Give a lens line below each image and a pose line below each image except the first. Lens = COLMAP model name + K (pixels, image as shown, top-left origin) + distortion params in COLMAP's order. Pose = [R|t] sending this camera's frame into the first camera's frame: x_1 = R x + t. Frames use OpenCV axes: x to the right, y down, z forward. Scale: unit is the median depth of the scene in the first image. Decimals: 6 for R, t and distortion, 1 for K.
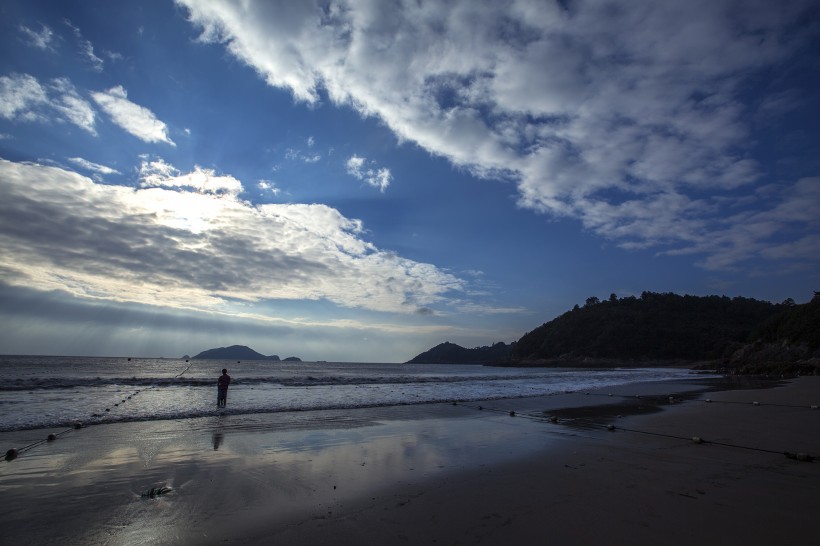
lens RADIAL K [[376.4, 0, 410.0], [0, 376.4, 273.0], [0, 0, 1]] dist [-0.057729, 0.023561]
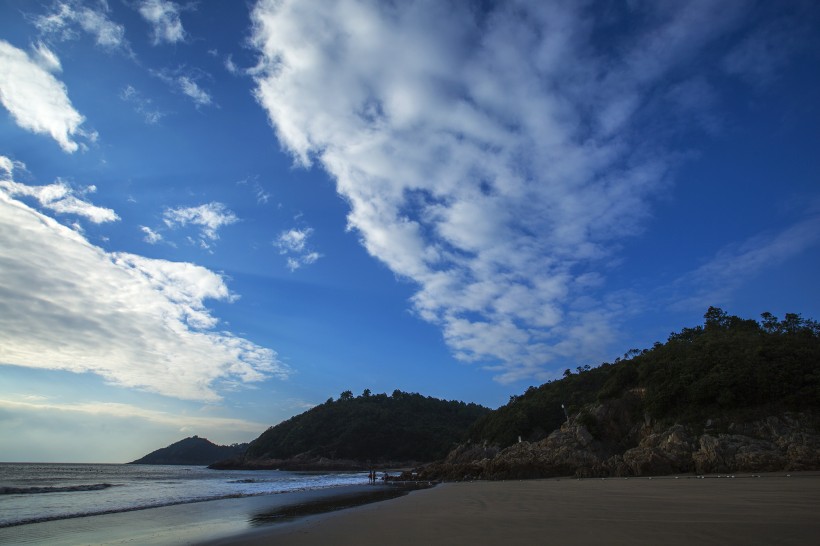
lens RADIAL K [[417.0, 0, 410.0], [0, 417.0, 273.0], [0, 0, 1]] dist [-0.043040, 0.000760]
pose [[0.818785, 0.228053, 0.526862, -0.224755], [-0.119994, 0.965429, -0.231407, -0.009928], [-0.561421, 0.126252, 0.817843, 0.015355]]
